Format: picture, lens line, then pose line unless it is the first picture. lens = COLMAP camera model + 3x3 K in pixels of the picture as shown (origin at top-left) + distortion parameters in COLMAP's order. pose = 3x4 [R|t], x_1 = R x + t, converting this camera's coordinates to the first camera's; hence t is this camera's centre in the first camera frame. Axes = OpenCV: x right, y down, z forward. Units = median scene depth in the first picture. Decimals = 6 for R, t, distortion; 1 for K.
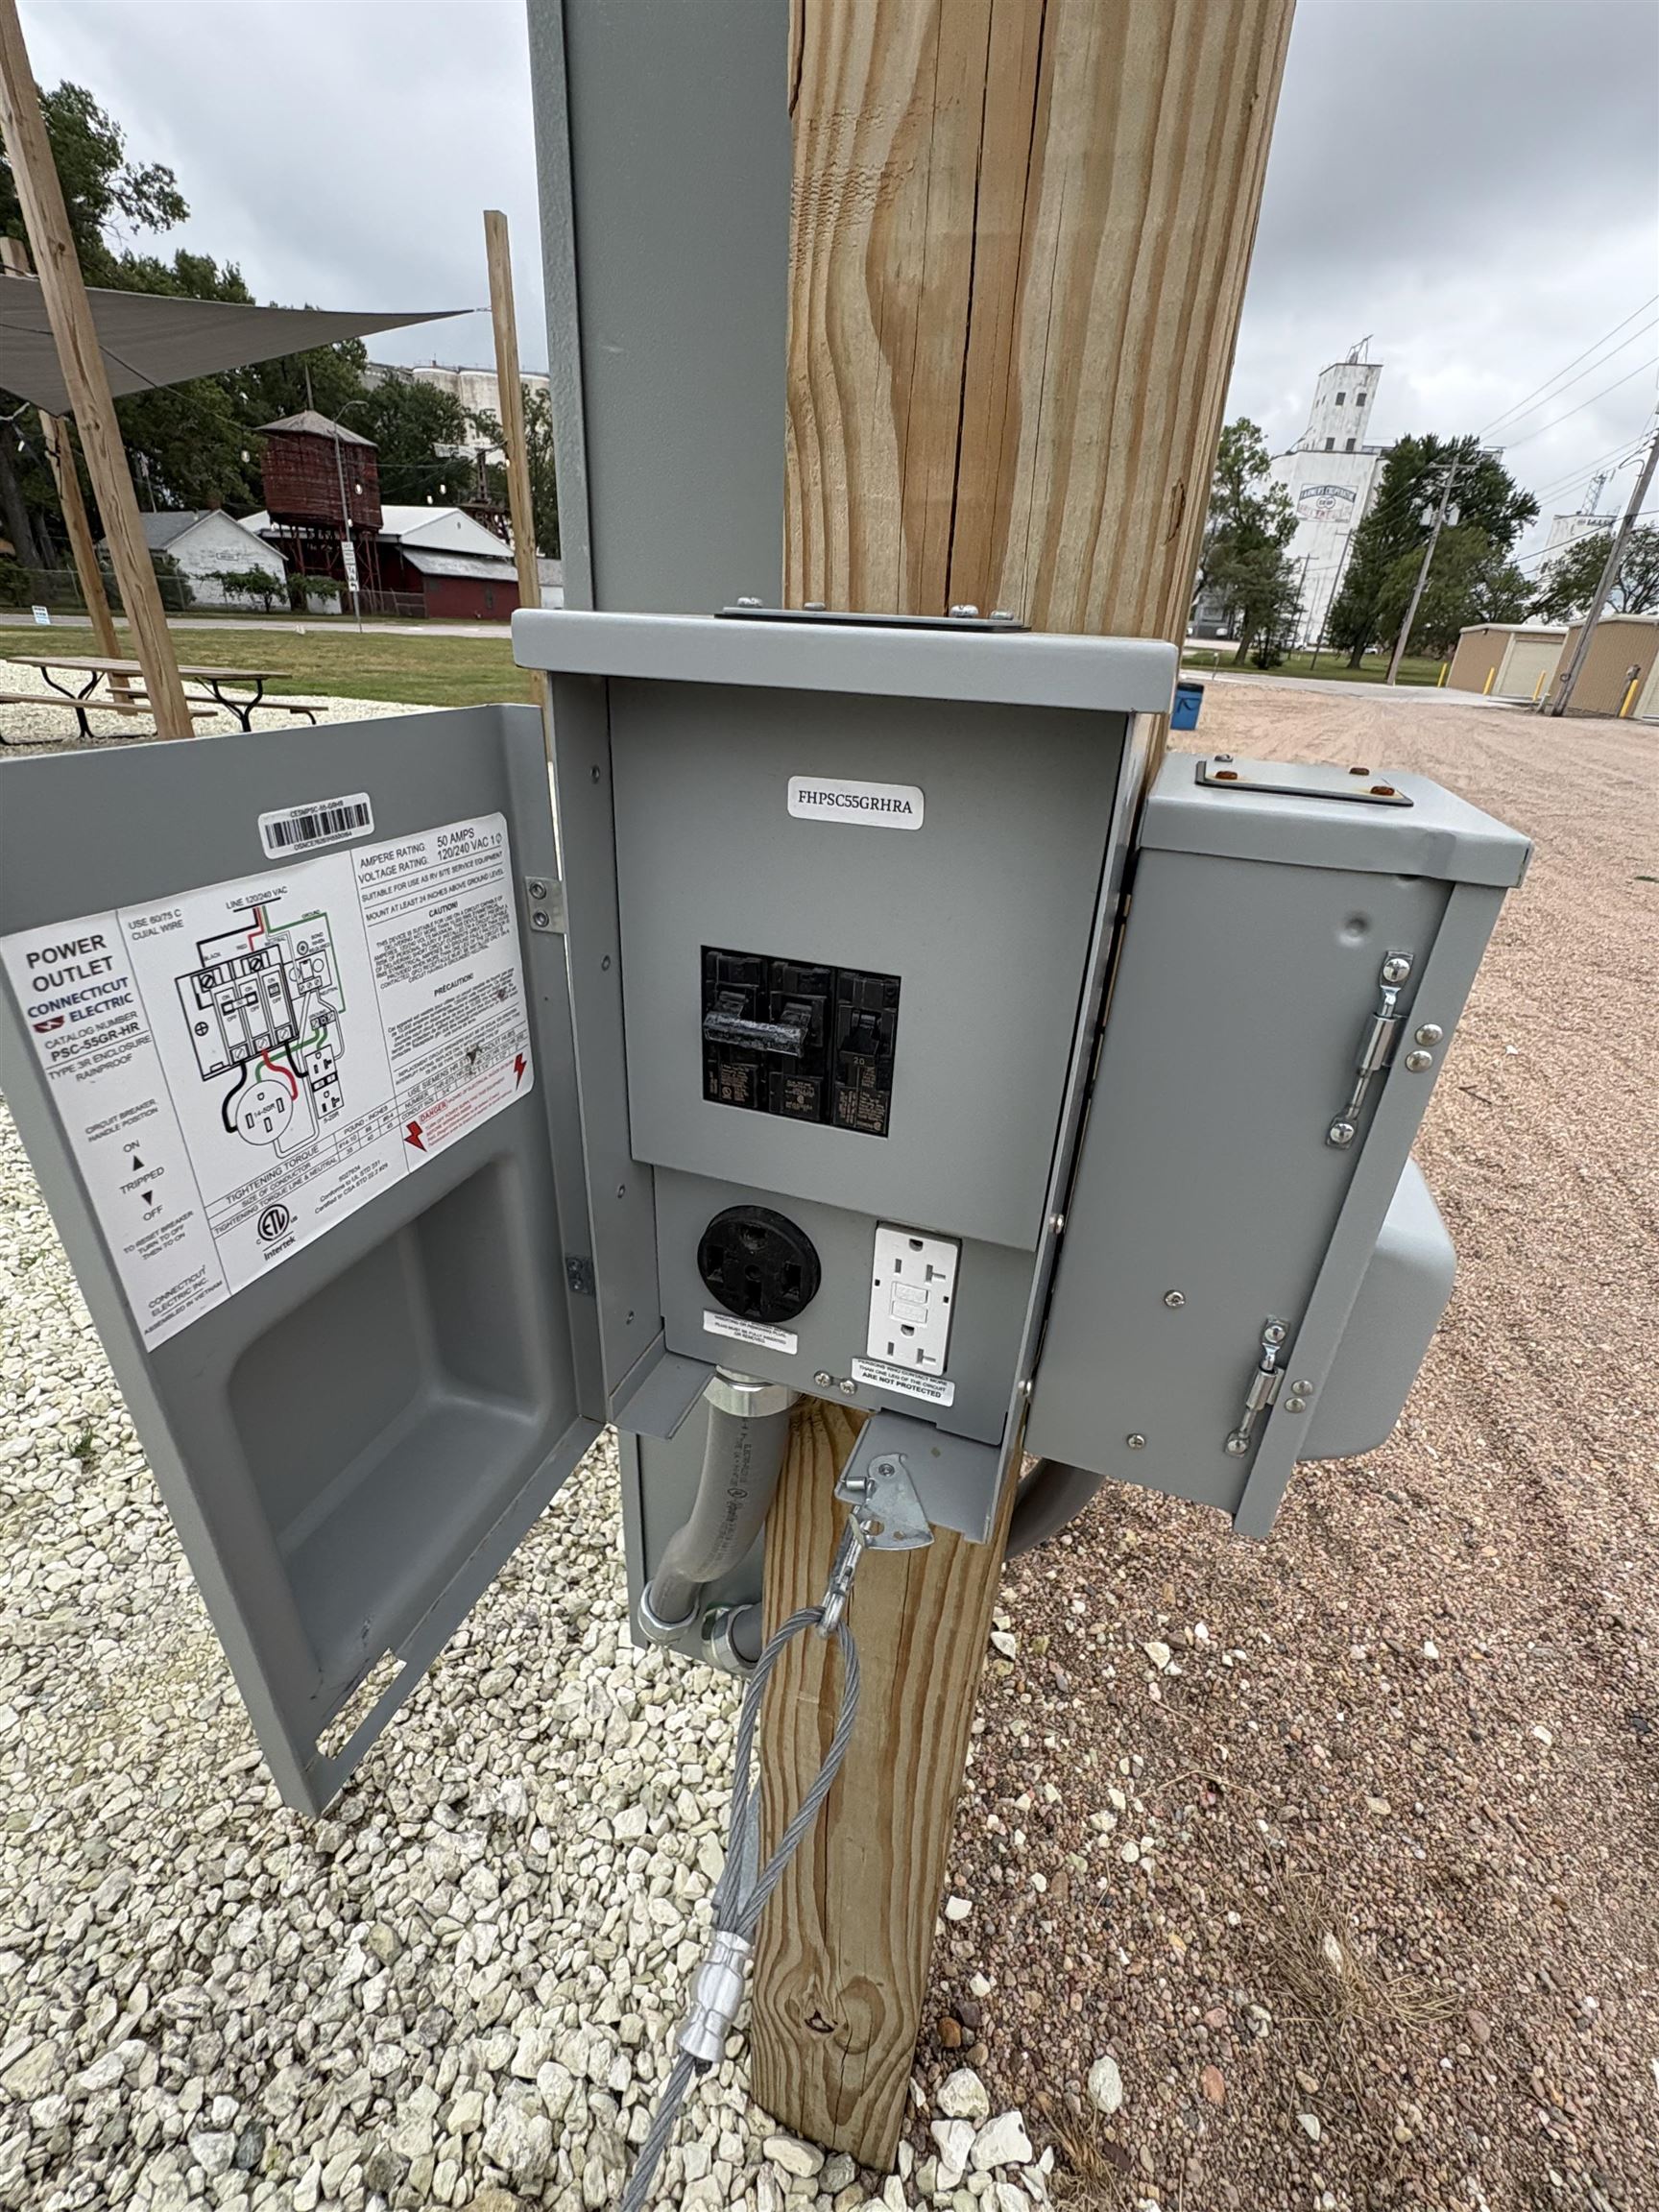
lens RADIAL K [[964.8, 0, 830.4], [0, 964.8, 1115.3], [0, 0, 1]] dist [-0.003583, -0.000178]
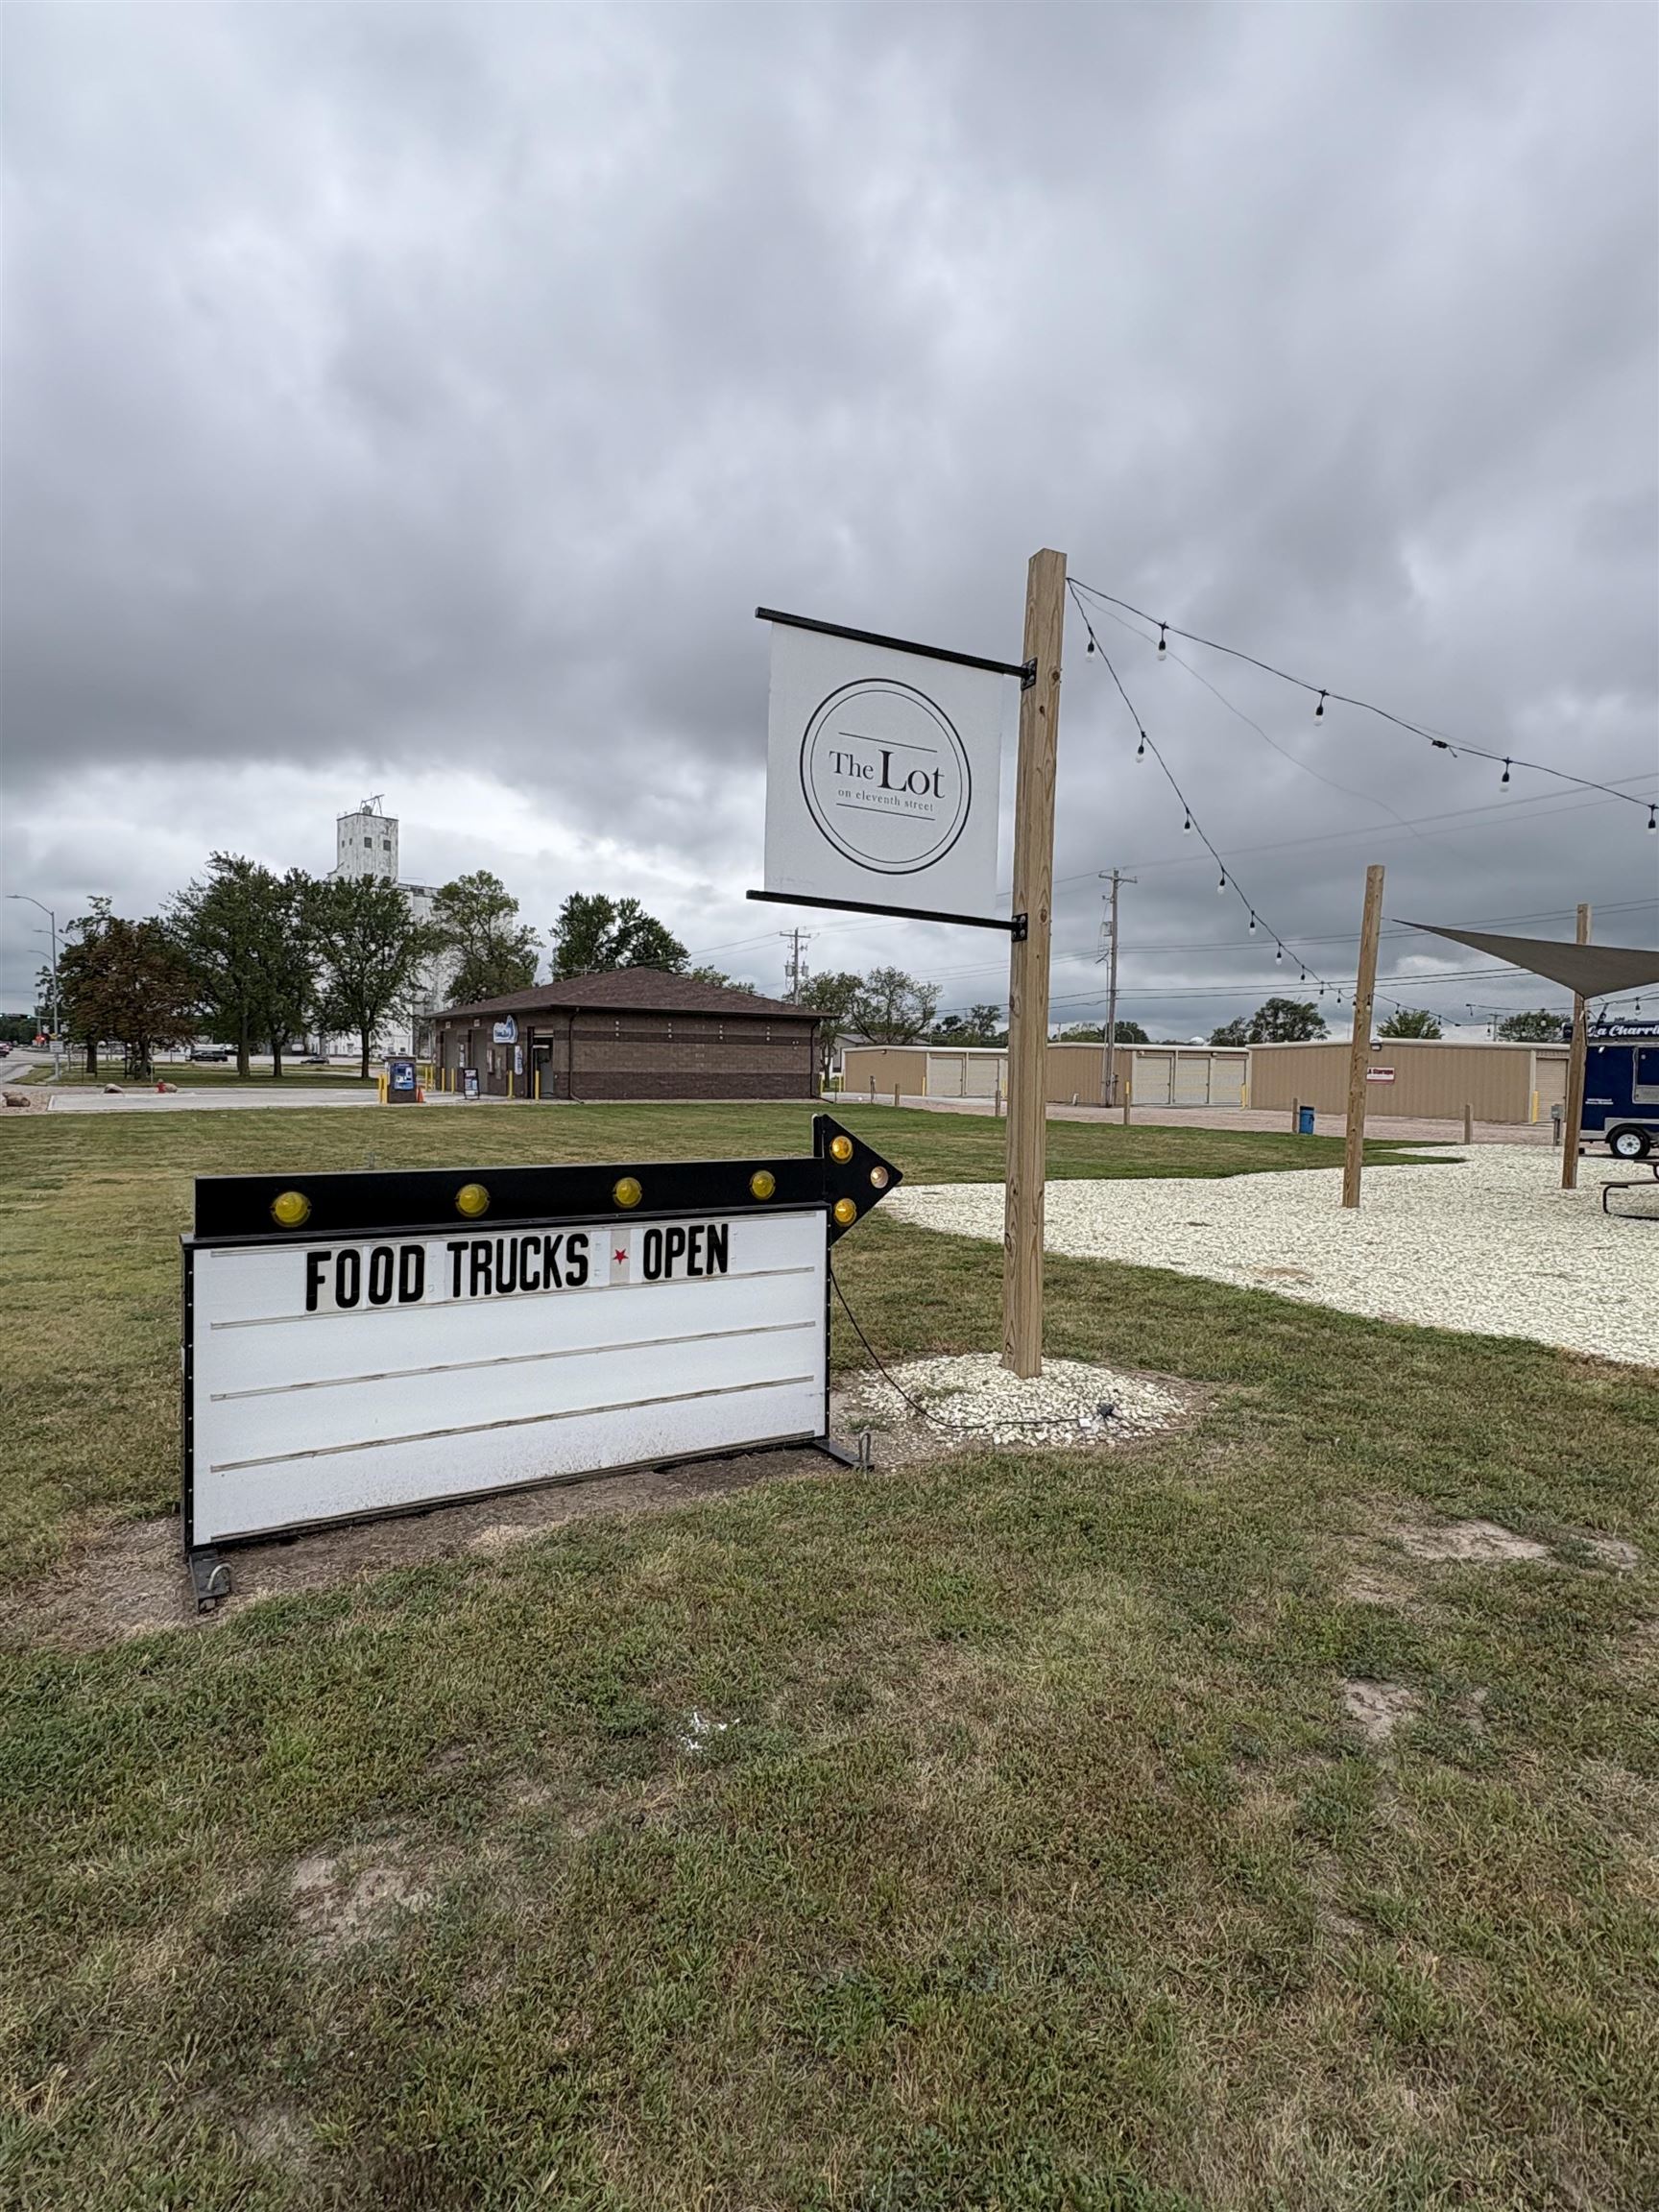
lens RADIAL K [[1167.4, 0, 820.0], [0, 1167.4, 1081.4], [0, 0, 1]] dist [0.002343, 0.002094]
pose [[0.628257, -0.052862, 0.776208, -0.321424], [0.369760, 0.898096, -0.238118, -0.066764], [-0.684522, 0.436610, 0.583781, 0.086989]]
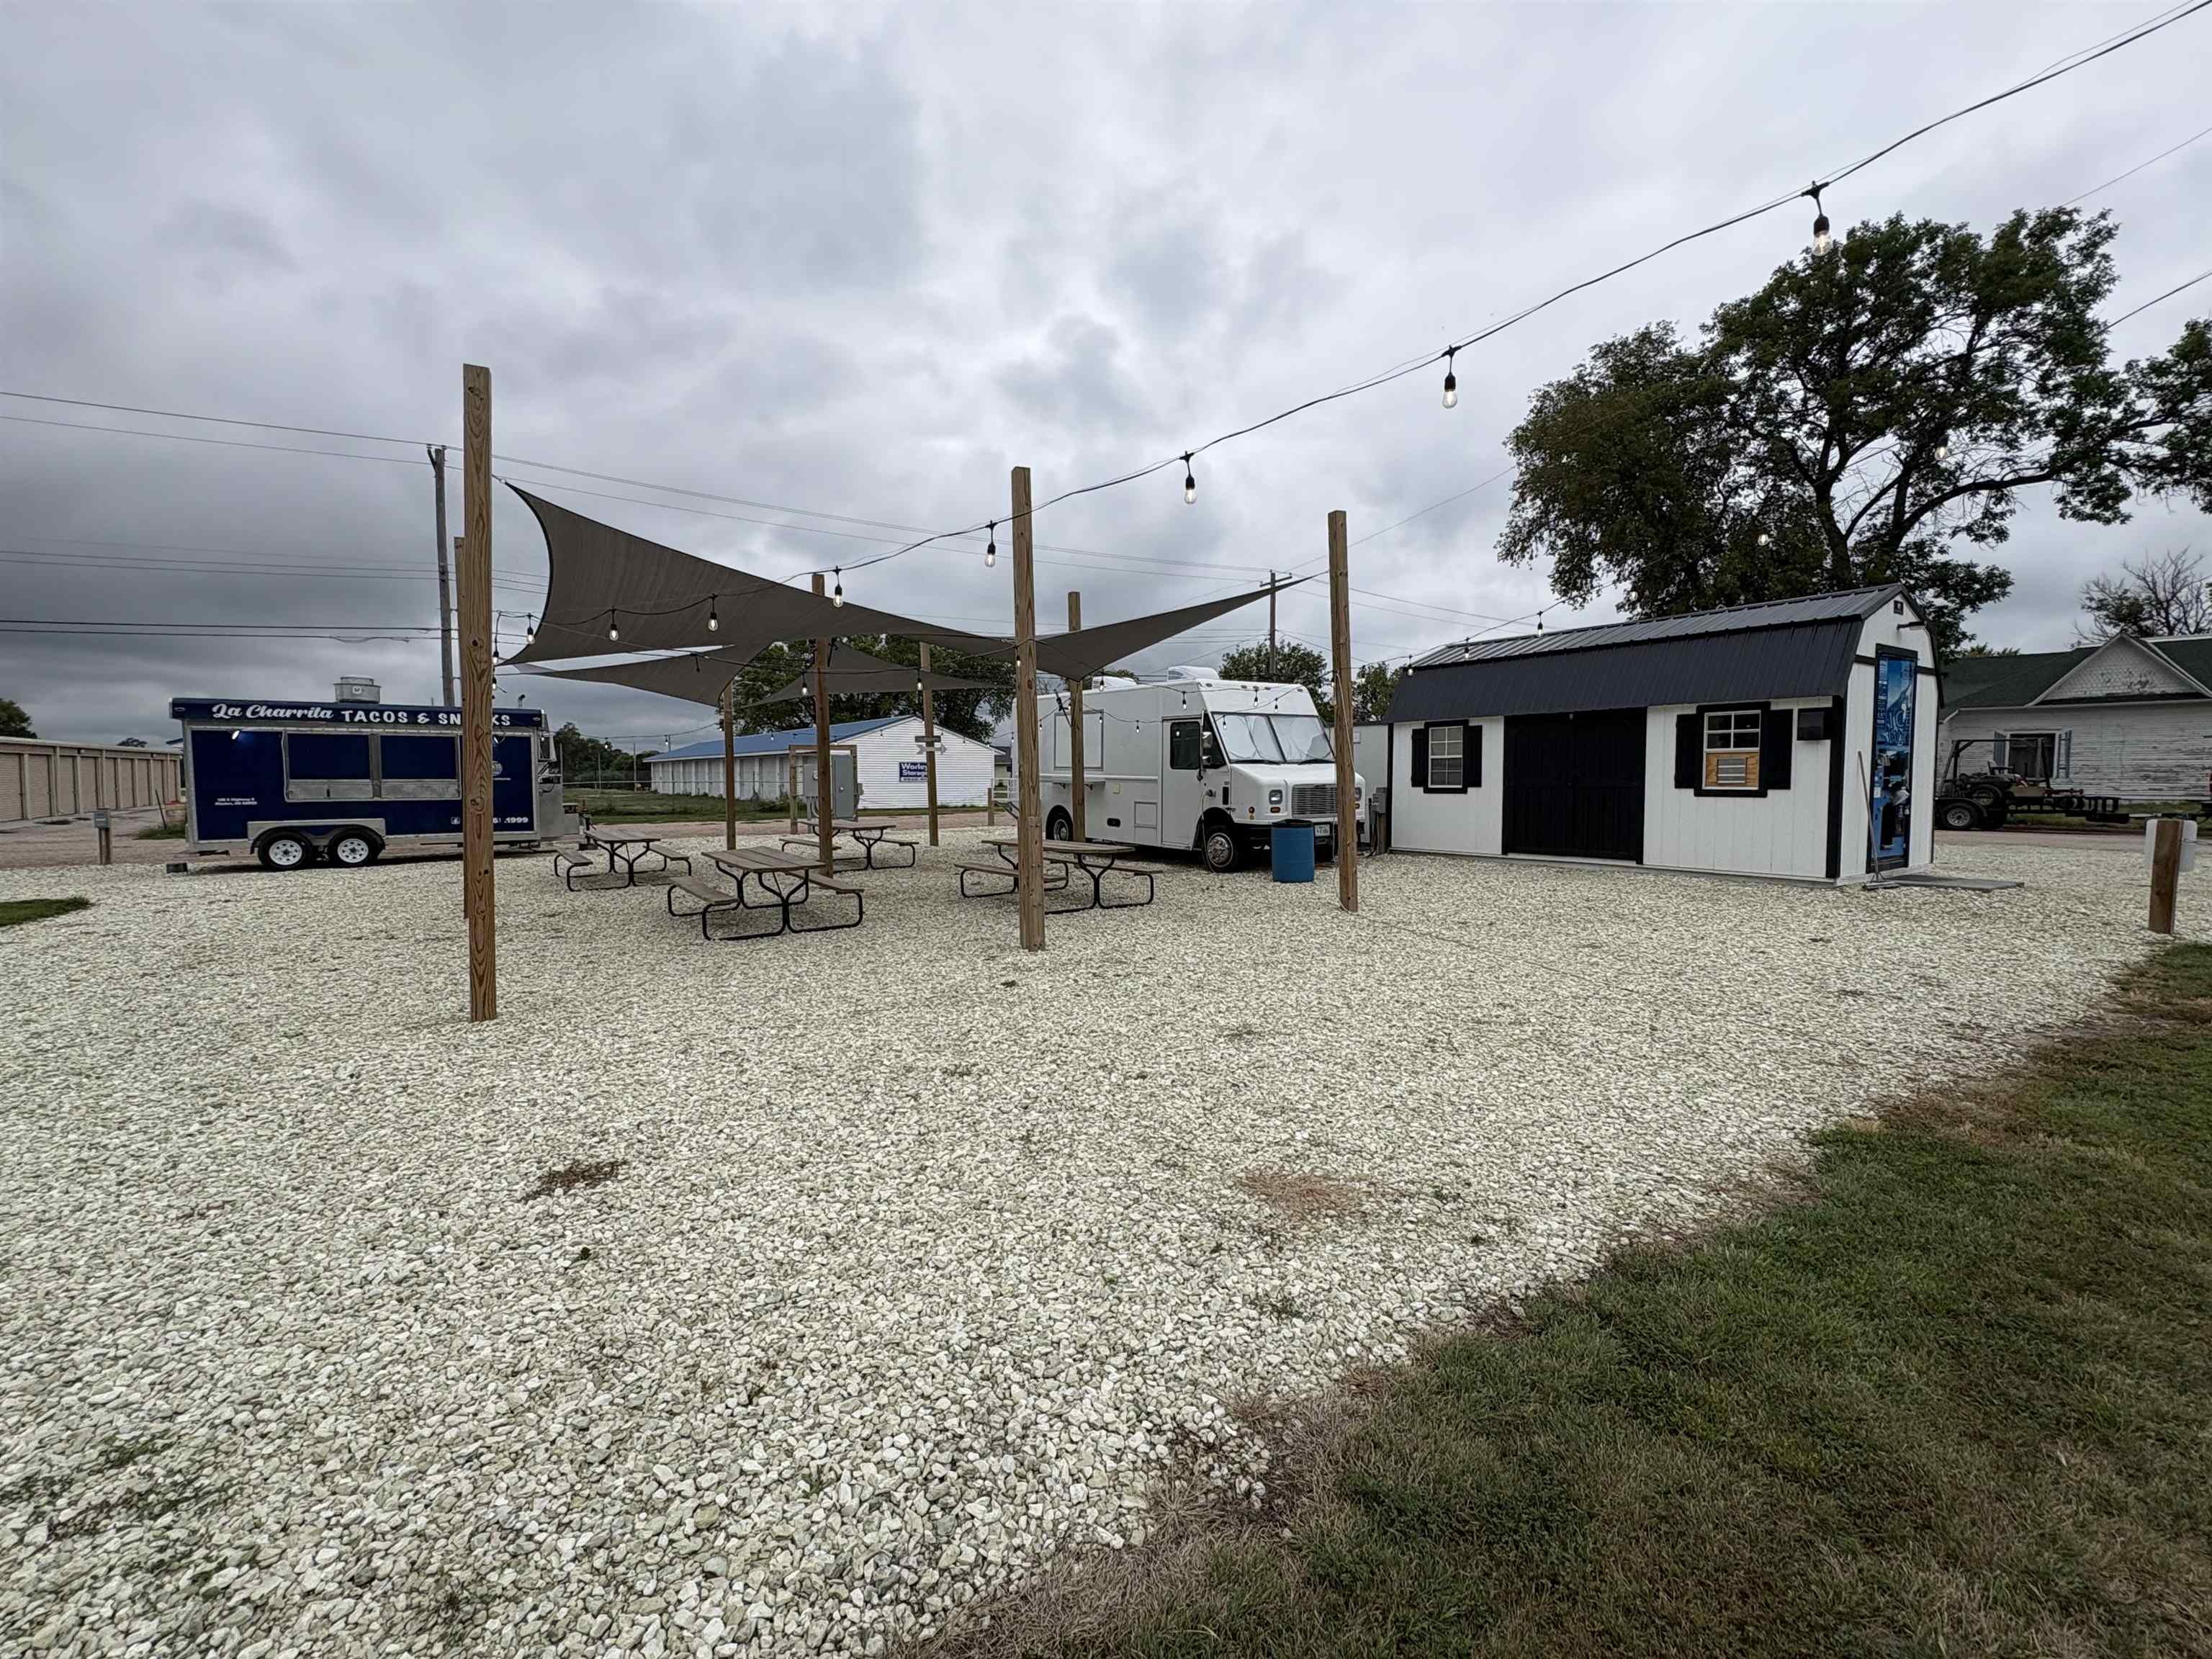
lens RADIAL K [[963.1, 0, 1108.3], [0, 963.1, 831.5], [0, 0, 1]] dist [0.000521, -0.000212]
pose [[-0.785944, -0.088594, 0.611918, -0.229009], [0.241879, 0.866753, 0.436158, -0.093994], [-0.569022, 0.490806, -0.659790, 0.152476]]
